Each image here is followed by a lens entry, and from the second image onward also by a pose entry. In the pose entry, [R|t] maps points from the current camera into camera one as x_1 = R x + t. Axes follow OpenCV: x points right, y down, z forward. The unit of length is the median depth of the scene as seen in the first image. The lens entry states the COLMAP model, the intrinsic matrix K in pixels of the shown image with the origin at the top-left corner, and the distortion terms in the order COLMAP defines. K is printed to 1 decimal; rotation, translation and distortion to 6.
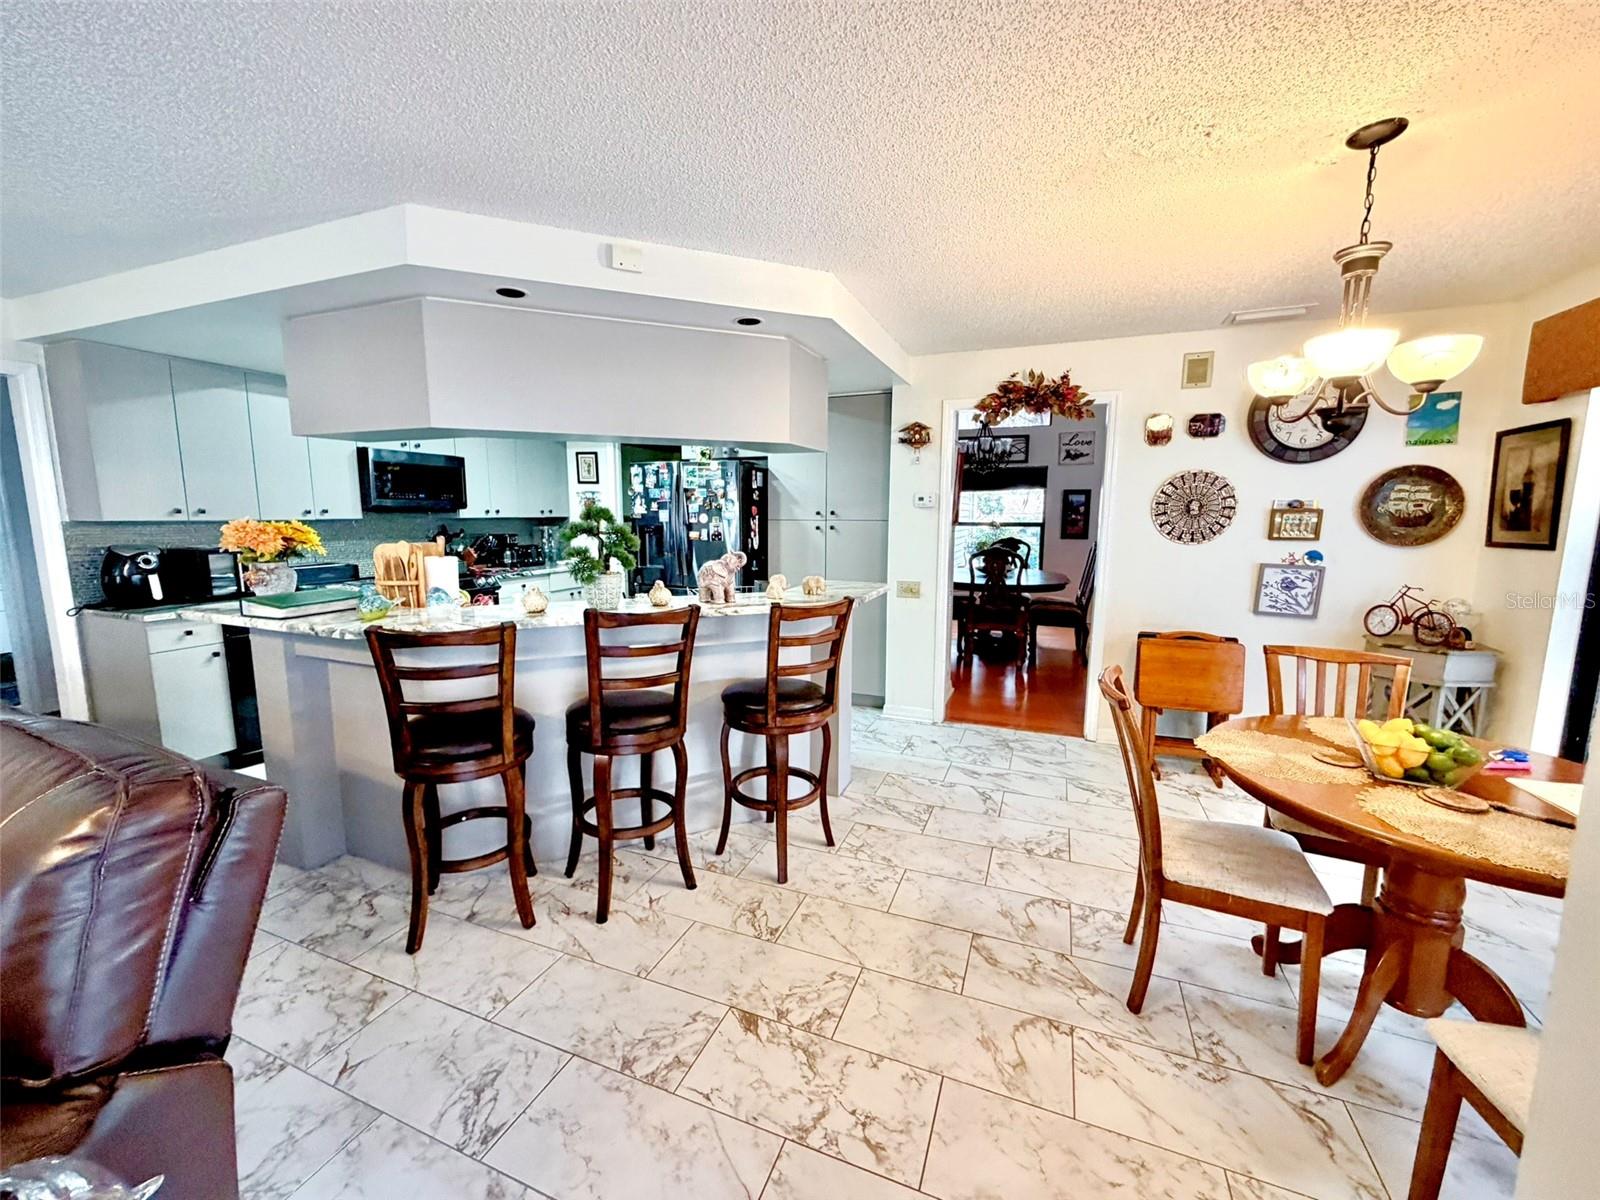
lens RADIAL K [[639.4, 0, 796.5], [0, 639.4, 600.3], [0, 0, 1]] dist [-0.001417, 0.000776]
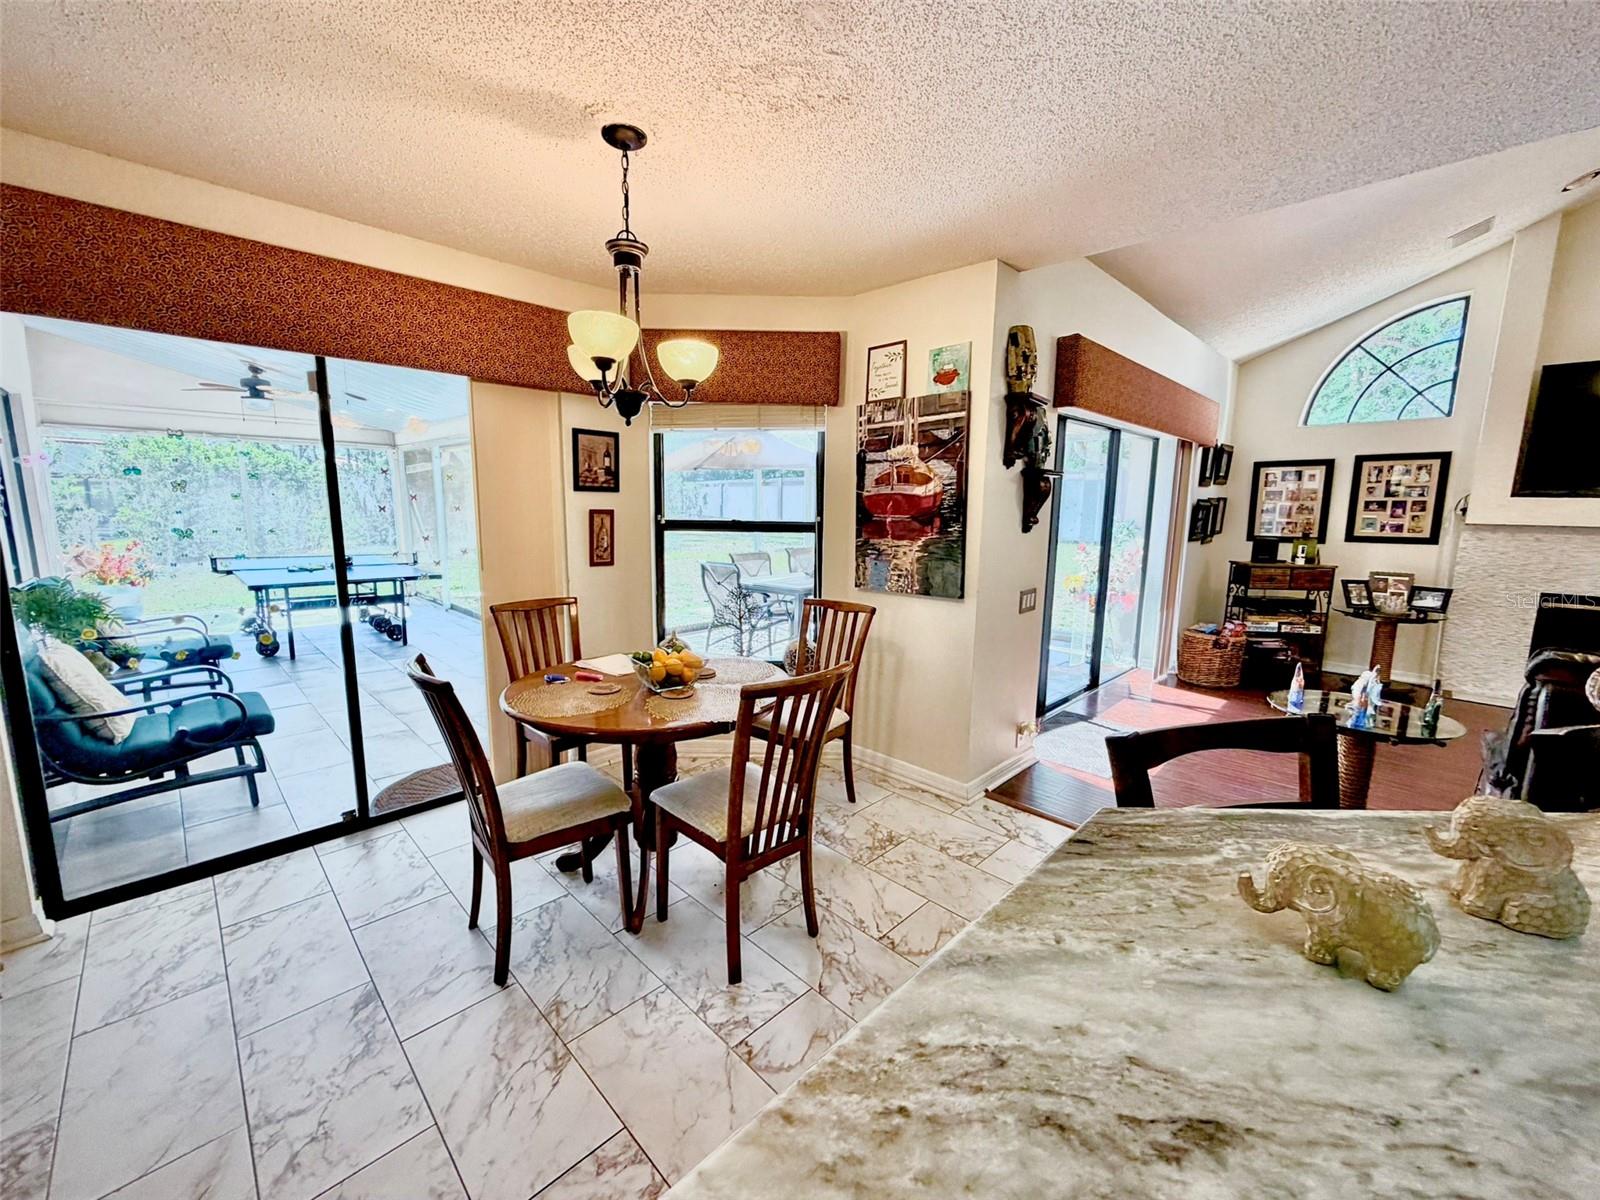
lens RADIAL K [[639.4, 0, 798.0], [0, 639.4, 598.7], [0, 0, 1]] dist [-0.001417, 0.000776]
pose [[-0.921252, -0.072967, 0.382060, 0.065472], [0.038750, 0.960143, 0.276809, -0.100246], [-0.387031, 0.269816, -0.881707, 0.747096]]
